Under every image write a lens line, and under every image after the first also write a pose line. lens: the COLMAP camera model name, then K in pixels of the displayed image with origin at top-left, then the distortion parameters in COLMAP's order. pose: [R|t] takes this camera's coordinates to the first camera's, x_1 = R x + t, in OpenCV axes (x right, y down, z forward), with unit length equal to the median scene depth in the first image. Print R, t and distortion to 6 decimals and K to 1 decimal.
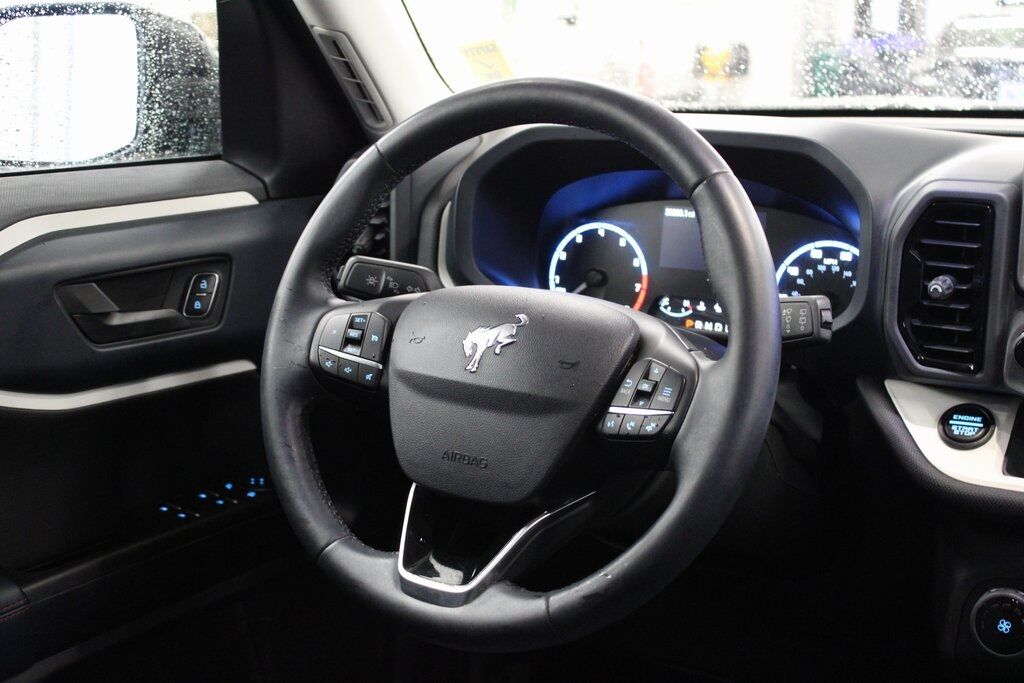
lens RADIAL K [[1475.3, 0, 512.0], [0, 1475.3, 341.5], [0, 0, 1]] dist [-0.015114, -0.060730]
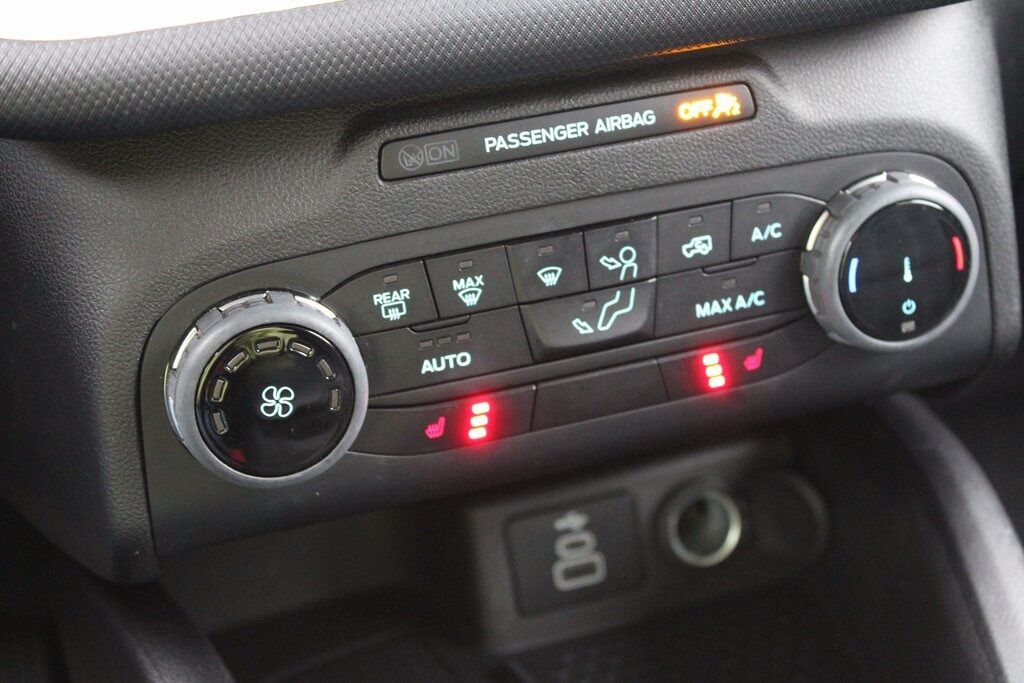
lens RADIAL K [[1625.9, 0, 512.0], [0, 1625.9, 341.5], [0, 0, 1]] dist [0.016588, 0.015472]
pose [[0.625009, -0.395349, 0.673100, 0.111224], [0.201240, 0.914723, 0.350406, 0.054011], [-0.754233, -0.083552, 0.651270, 0.696528]]
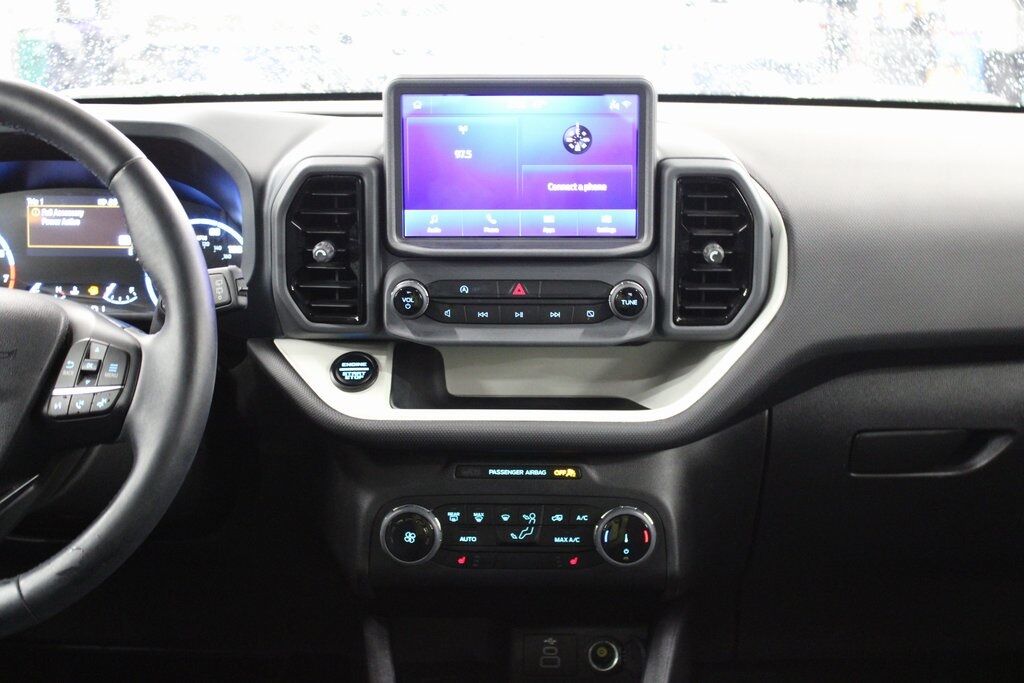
lens RADIAL K [[1475.3, 0, 512.0], [0, 1475.3, 341.5], [0, 0, 1]] dist [-0.015114, -0.060730]
pose [[0.858405, -0.105649, 0.501975, -0.163479], [0.100227, 0.994244, 0.037862, 0.003586], [-0.503086, 0.017811, 0.864053, -0.050967]]
